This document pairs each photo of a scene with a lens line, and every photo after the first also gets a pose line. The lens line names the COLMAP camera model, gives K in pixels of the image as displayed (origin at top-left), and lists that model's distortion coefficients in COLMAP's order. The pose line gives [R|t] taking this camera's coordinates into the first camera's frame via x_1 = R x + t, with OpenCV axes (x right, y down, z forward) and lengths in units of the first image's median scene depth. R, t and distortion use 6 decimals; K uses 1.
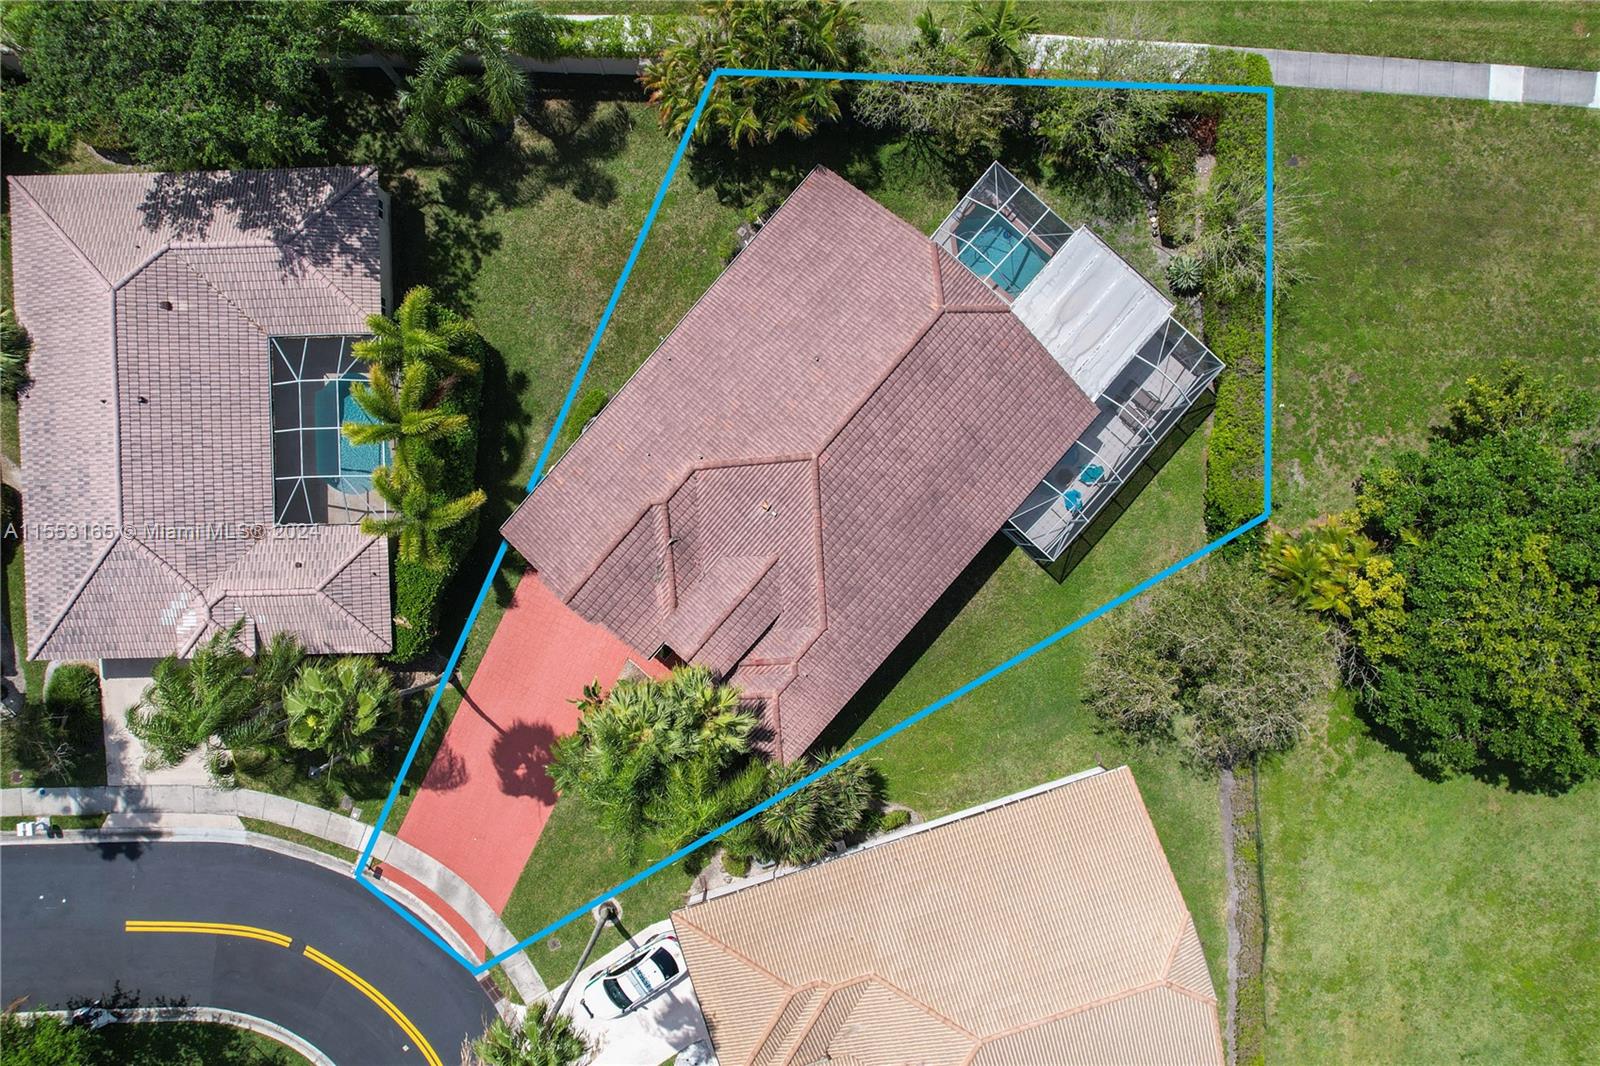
lens RADIAL K [[1112.6, 0, 775.3], [0, 1112.6, 536.4], [0, 0, 1]] dist [-0.066118, 0.060705]
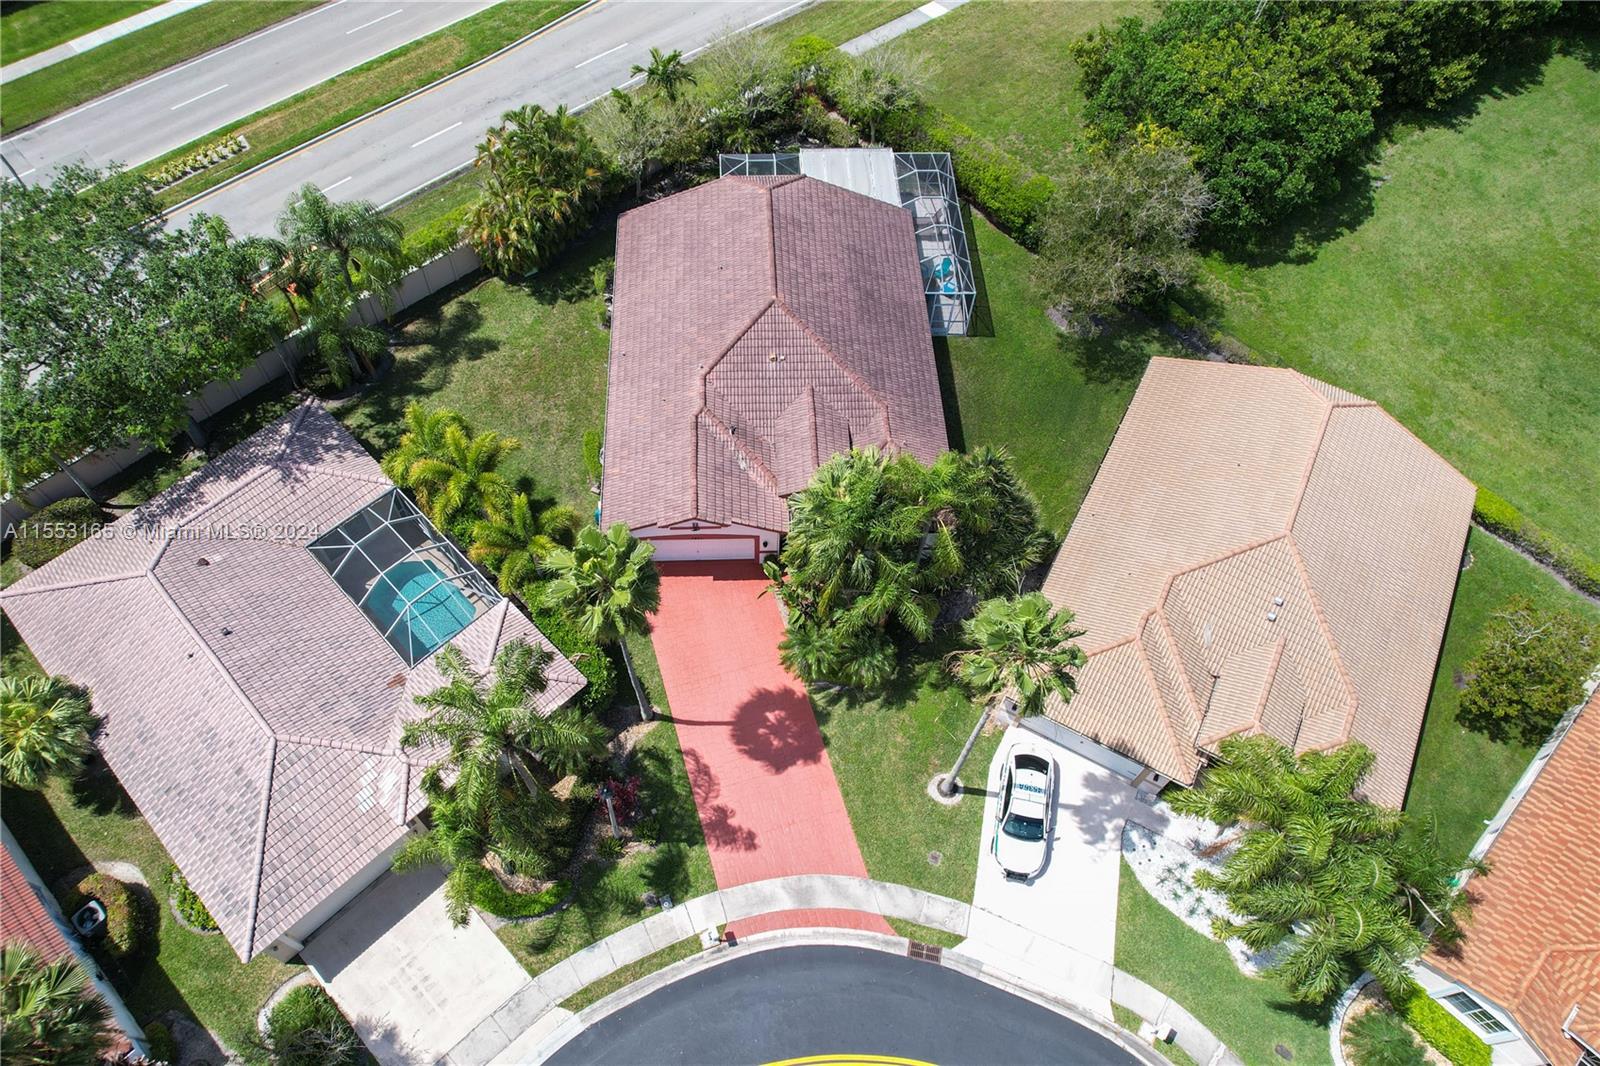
lens RADIAL K [[1031.0, 0, 762.4], [0, 1031.0, 555.4], [0, 0, 1]] dist [-0.061335, 0.050428]
pose [[0.732474, -0.585103, 0.348046, -0.452137], [0.680743, 0.623133, -0.385090, 0.448871], [0.008438, 0.518998, 0.854734, 0.180310]]
